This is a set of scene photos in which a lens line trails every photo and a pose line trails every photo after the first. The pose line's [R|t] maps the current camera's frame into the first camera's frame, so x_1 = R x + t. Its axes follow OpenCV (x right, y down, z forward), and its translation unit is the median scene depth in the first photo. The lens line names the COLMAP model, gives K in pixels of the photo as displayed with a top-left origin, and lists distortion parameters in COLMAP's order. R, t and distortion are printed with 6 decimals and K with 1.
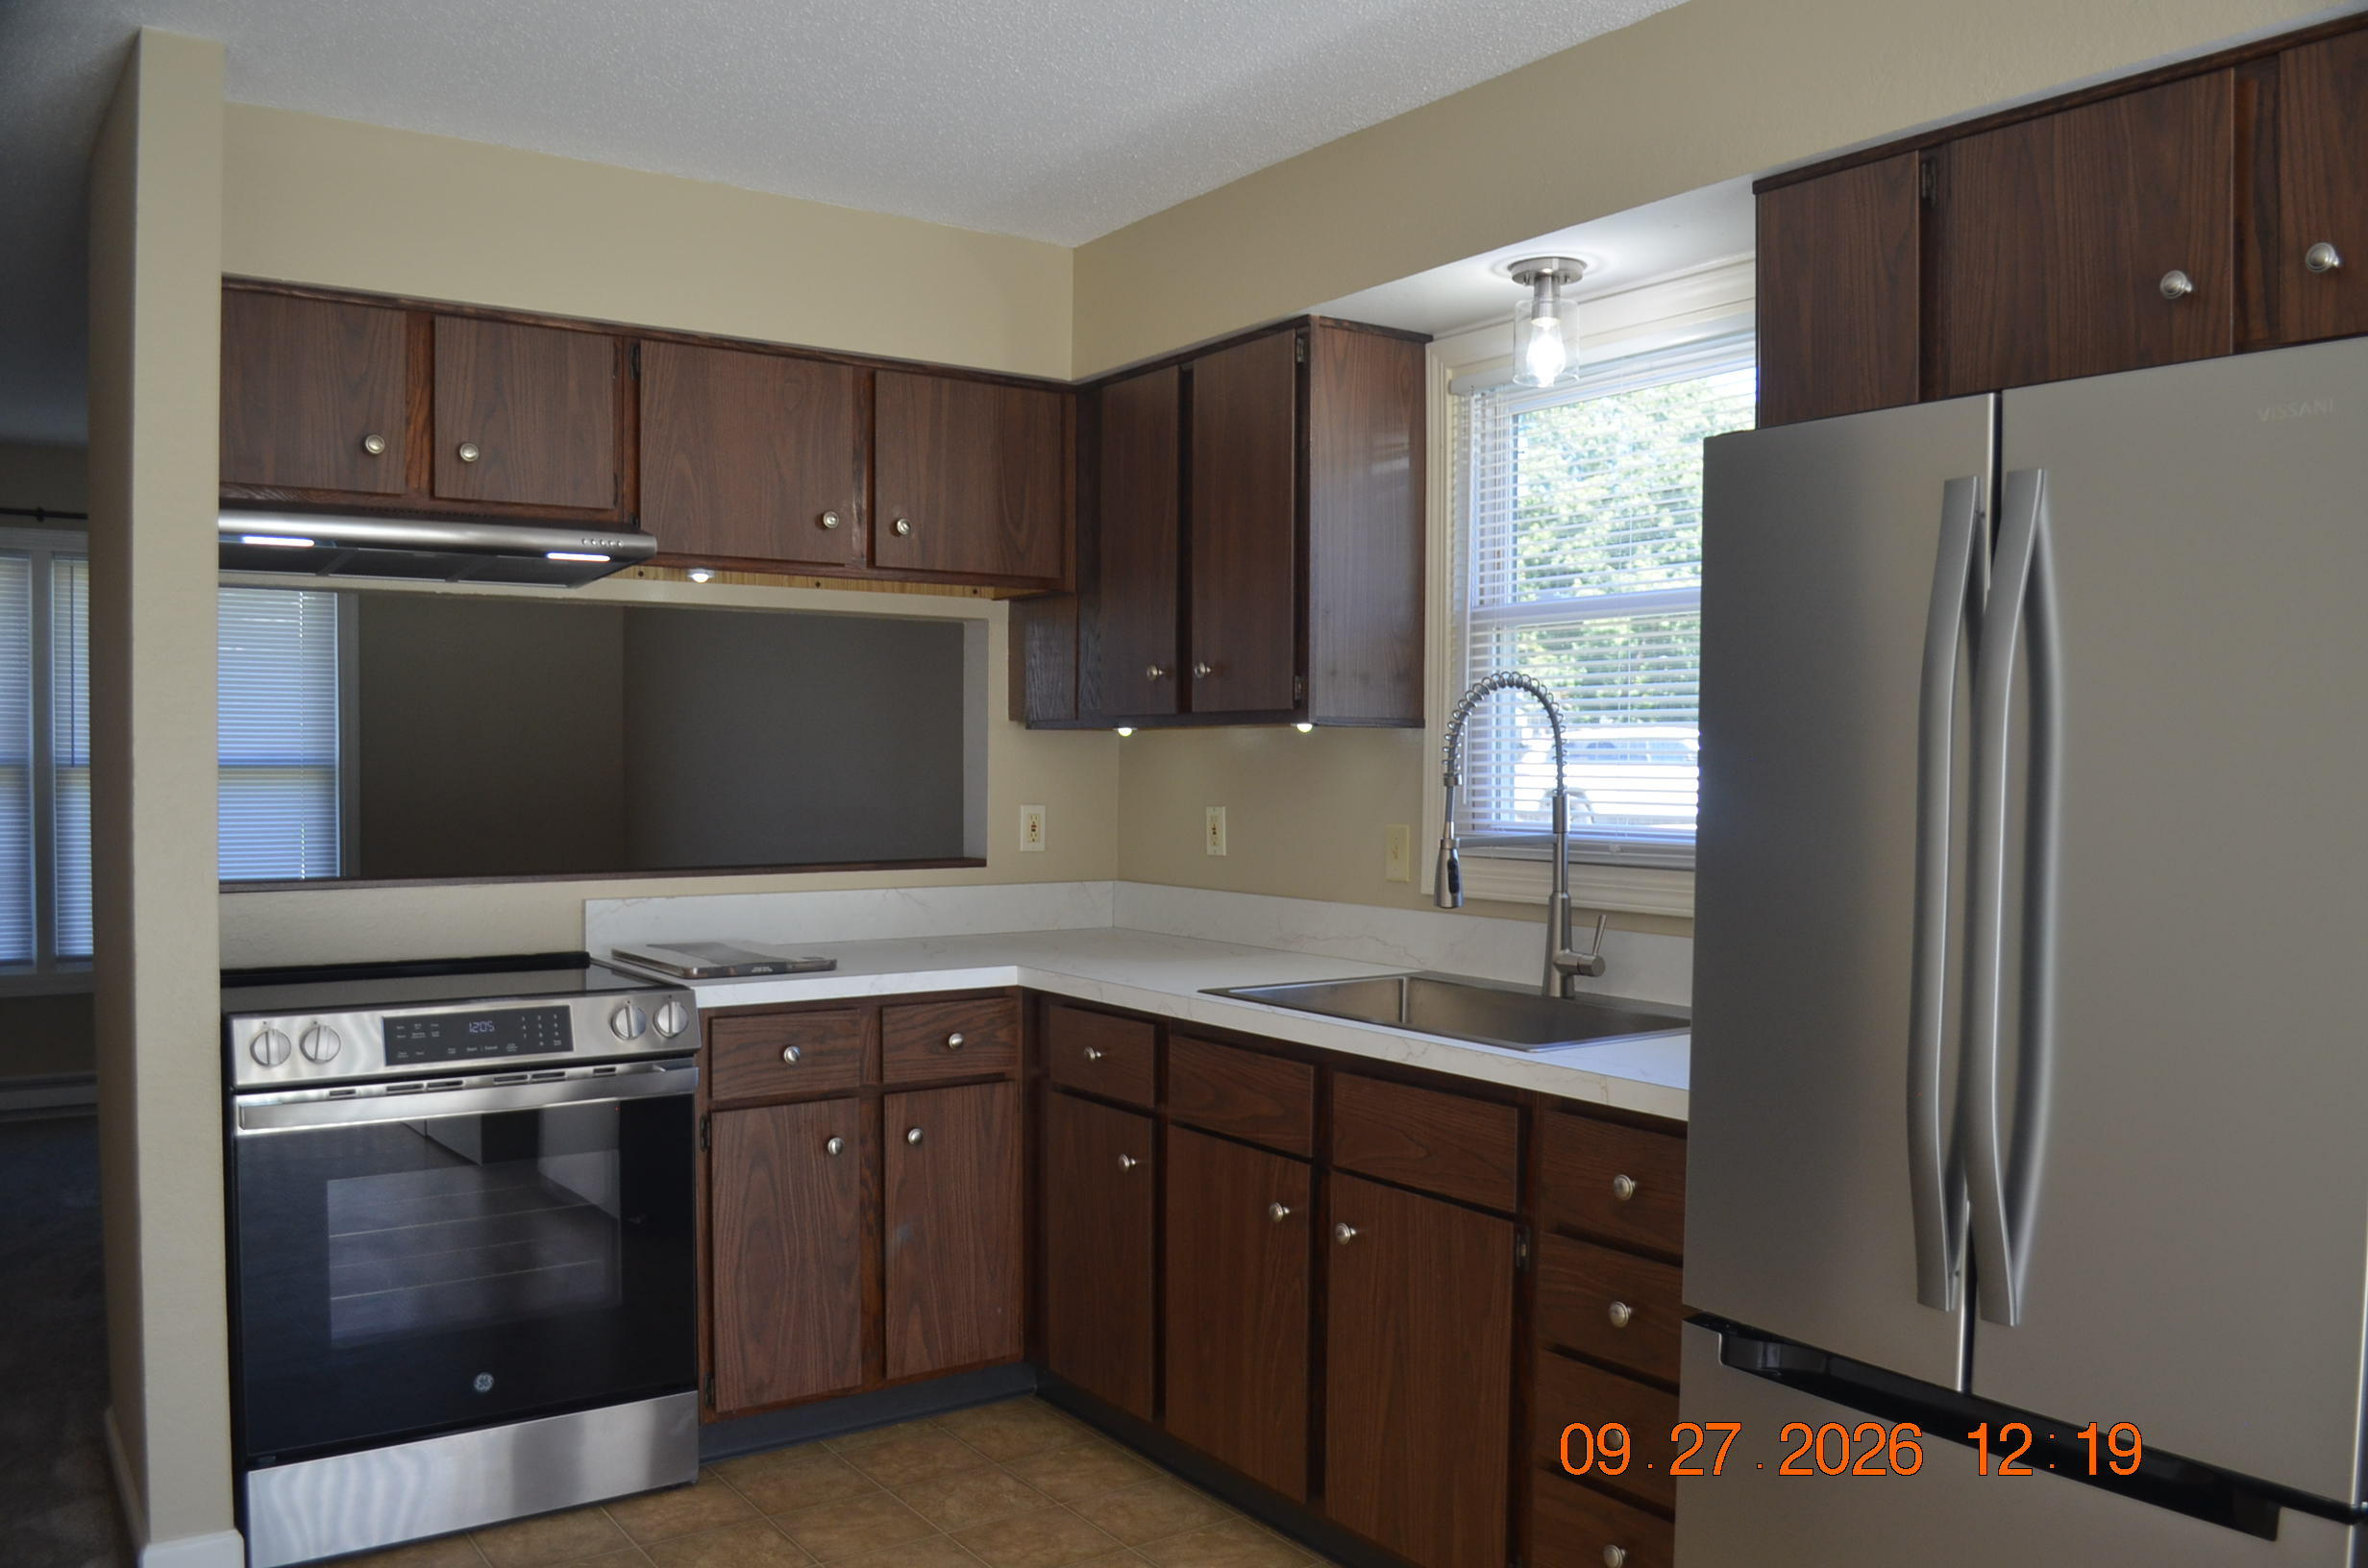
lens RADIAL K [[1849.2, 0, 1219.3], [0, 1849.2, 816.0], [0, 0, 1]] dist [-0.100159, 0.031441]
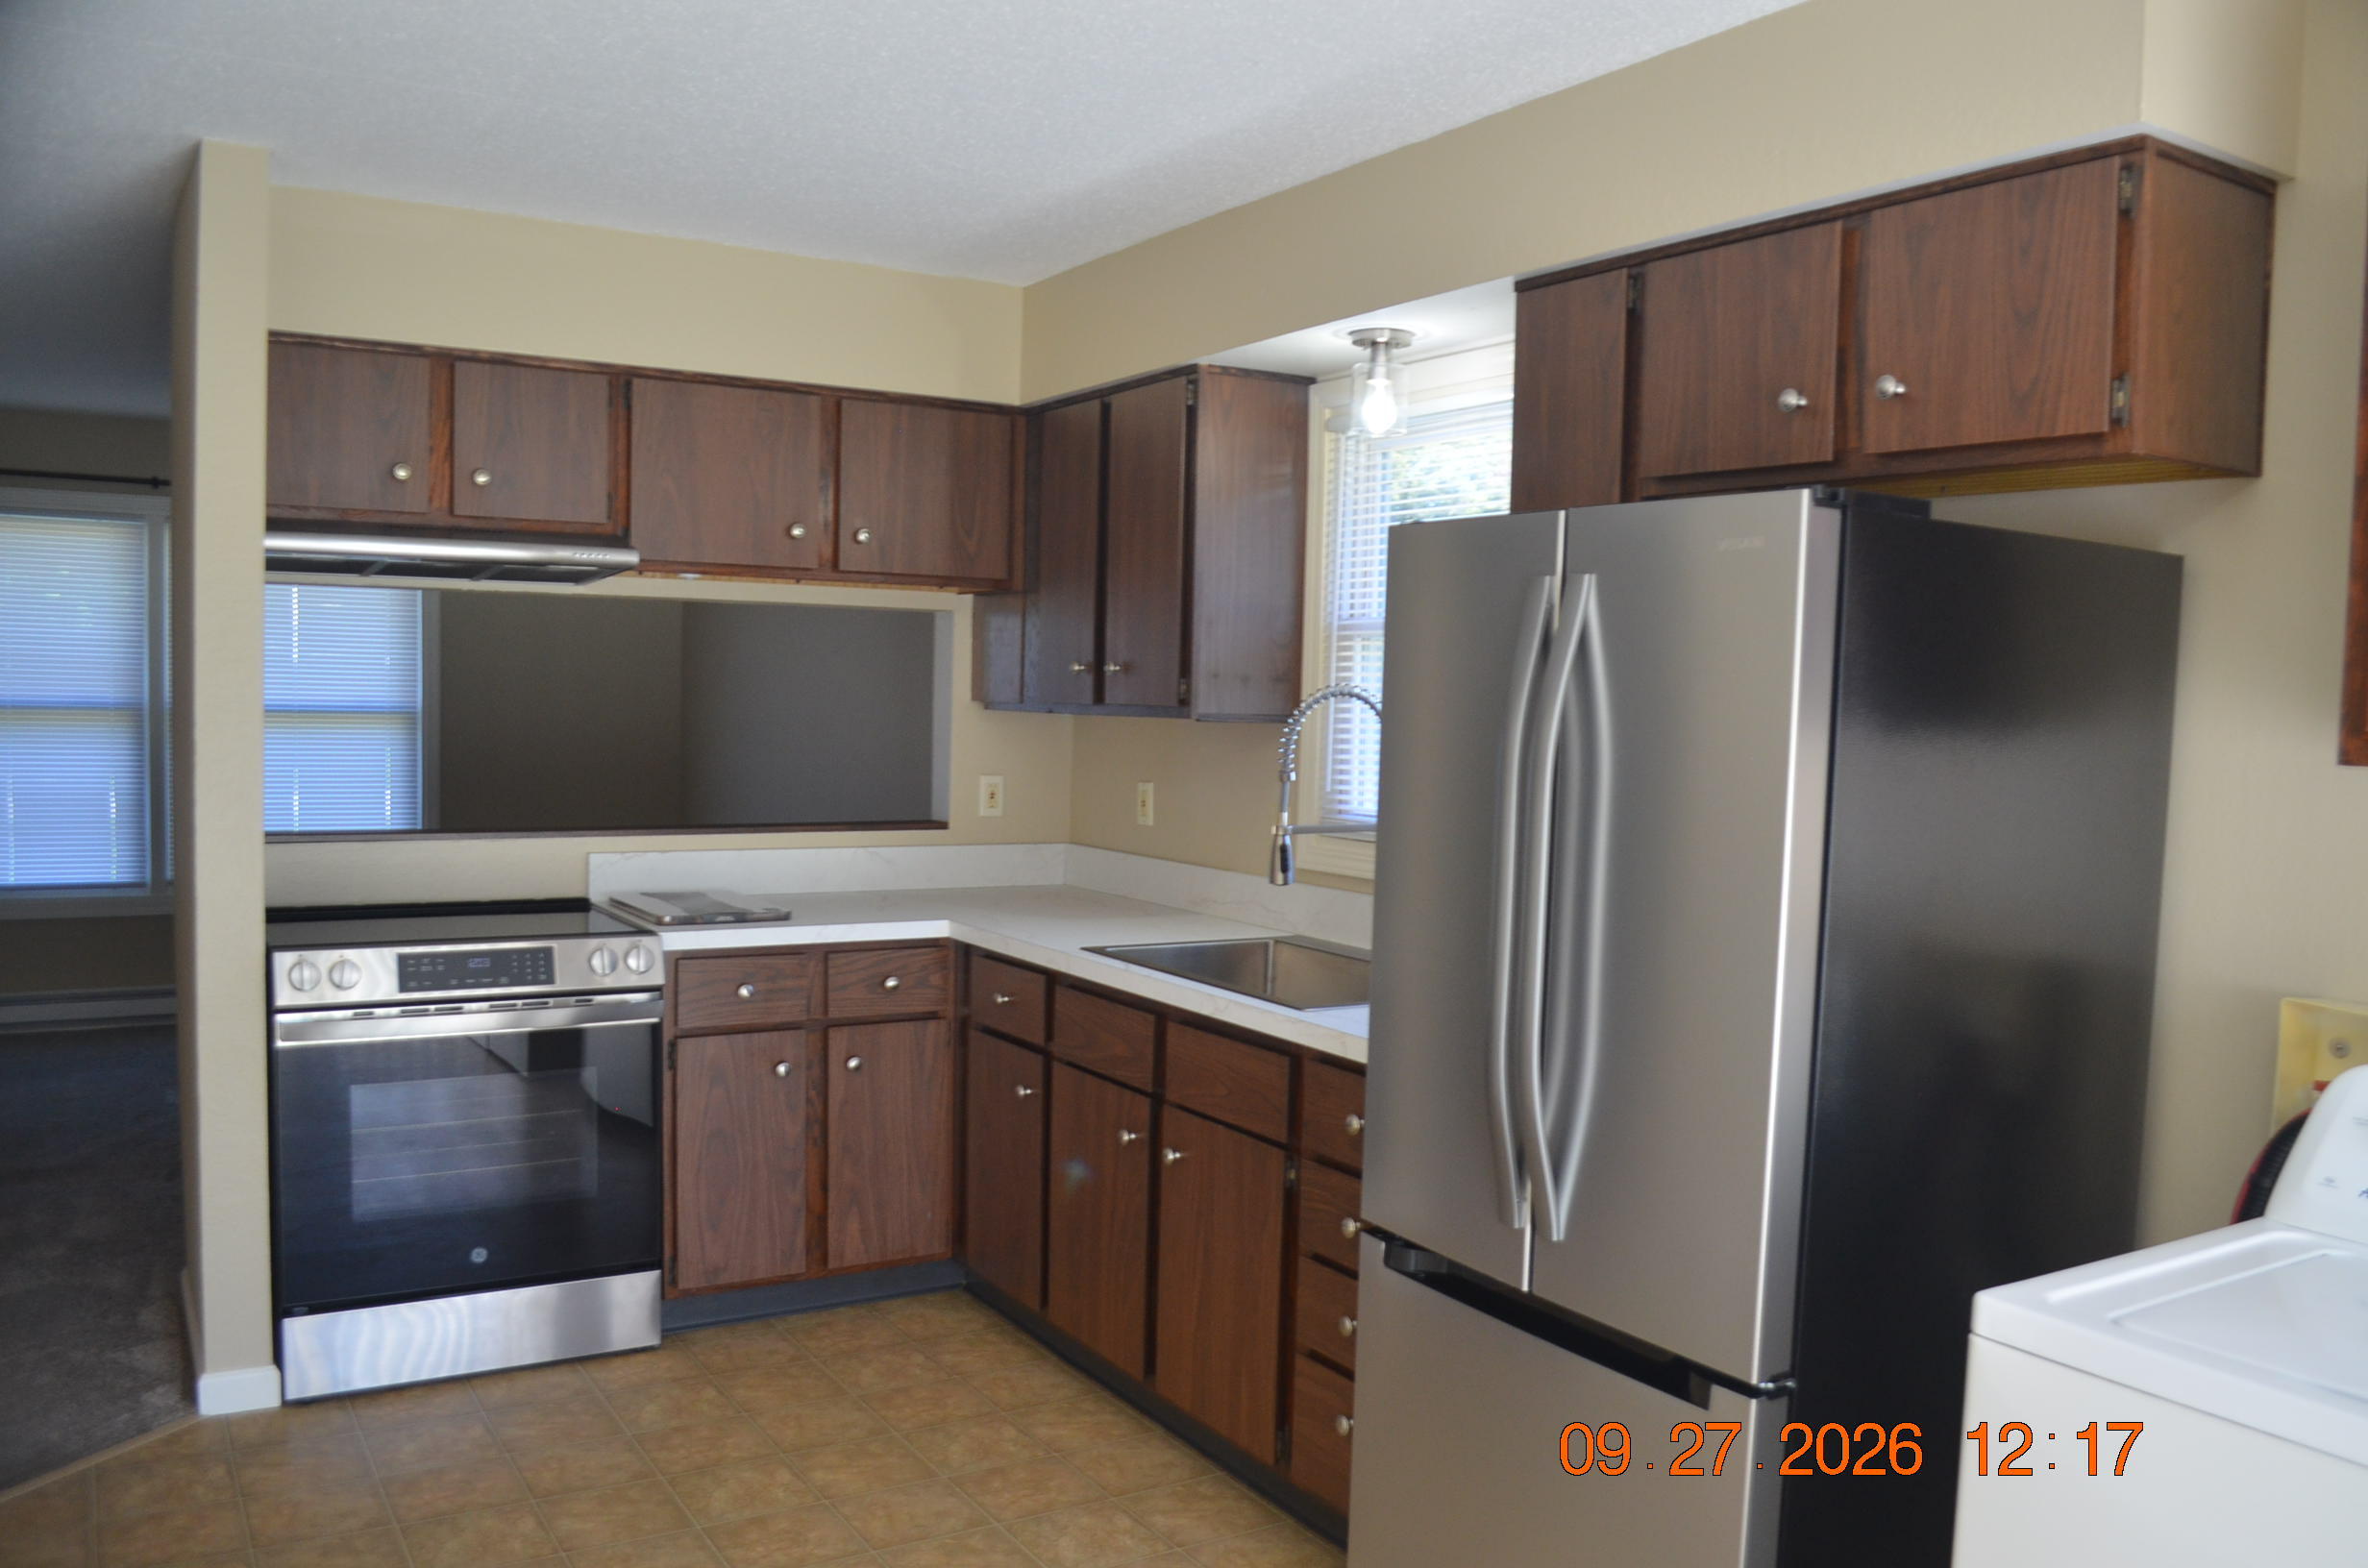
lens RADIAL K [[1849.2, 0, 1230.0], [0, 1849.2, 820.2], [0, 0, 1]] dist [-0.100159, 0.031441]
pose [[0.998171, 0.024299, -0.055348, 0.151965], [-0.022287, 0.999079, 0.036669, -0.032998], [0.056188, -0.035368, 0.997794, -0.170037]]
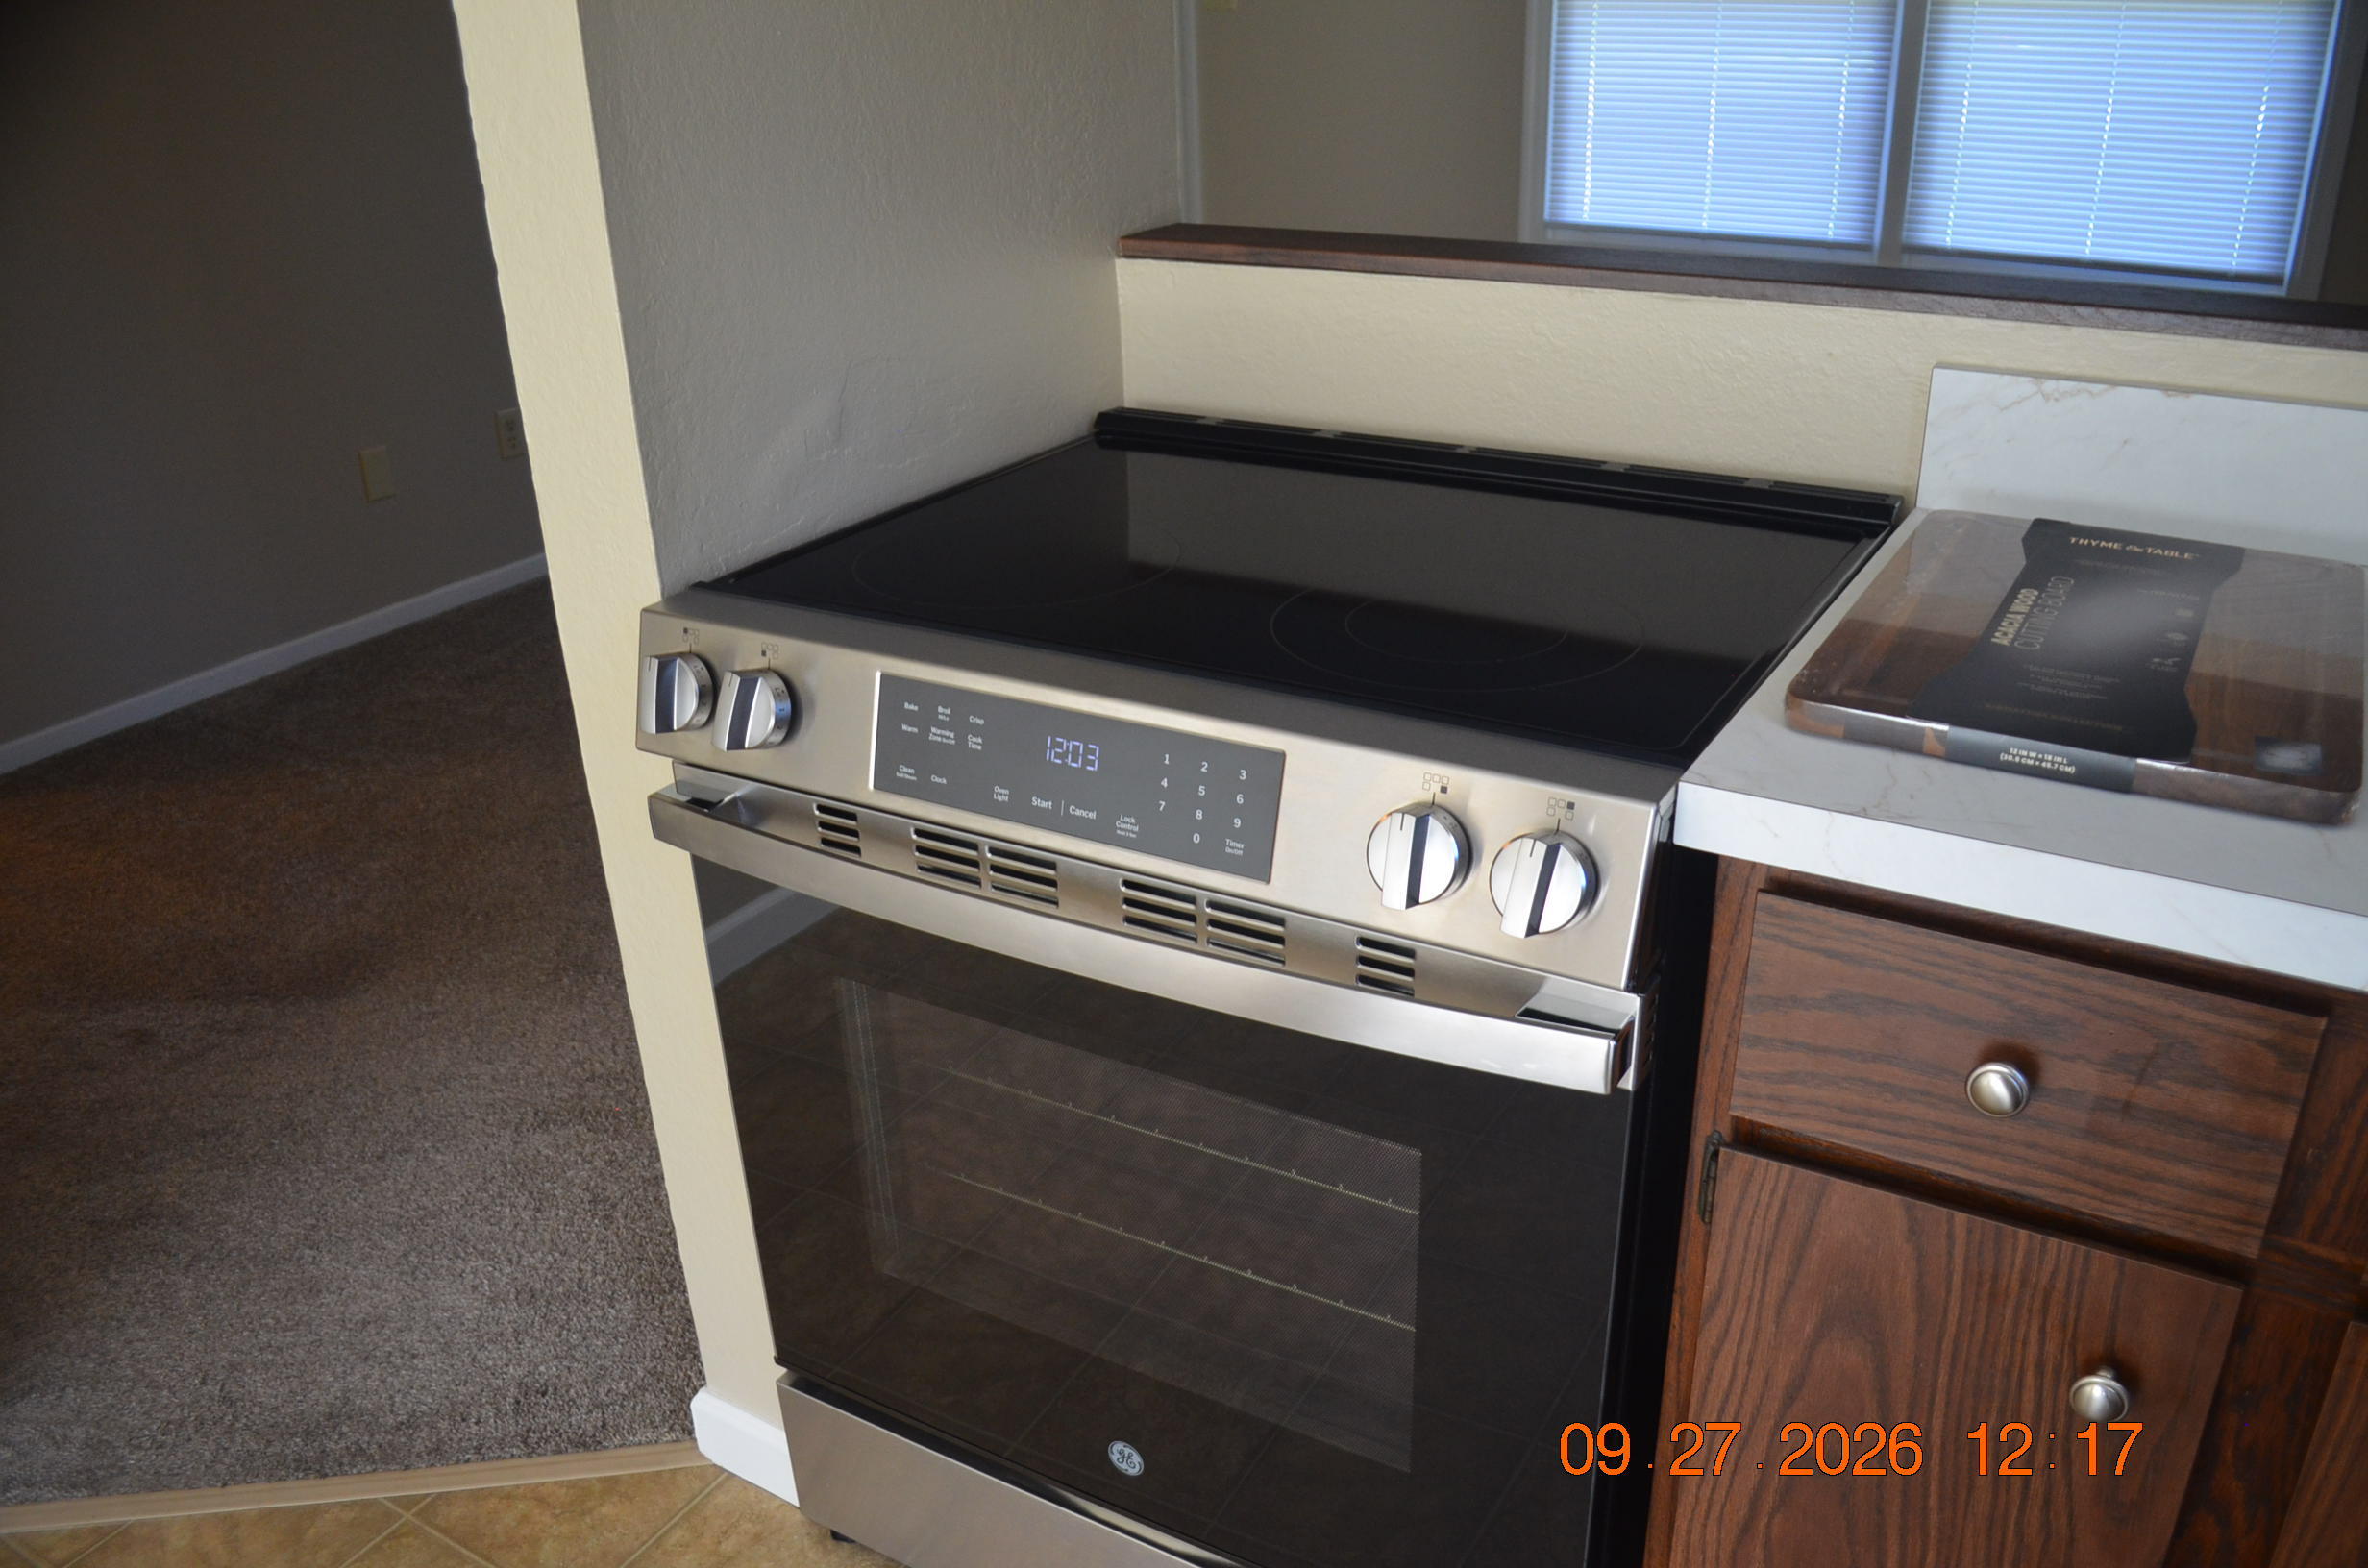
lens RADIAL K [[1849.2, 0, 1200.4], [0, 1849.2, 793.5], [0, 0, 1]] dist [-0.100159, 0.031441]
pose [[0.405289, 0.359879, -0.840373, -0.065160], [0.001321, 0.919025, 0.394198, -0.027241], [0.914188, -0.160874, 0.371996, 0.848156]]
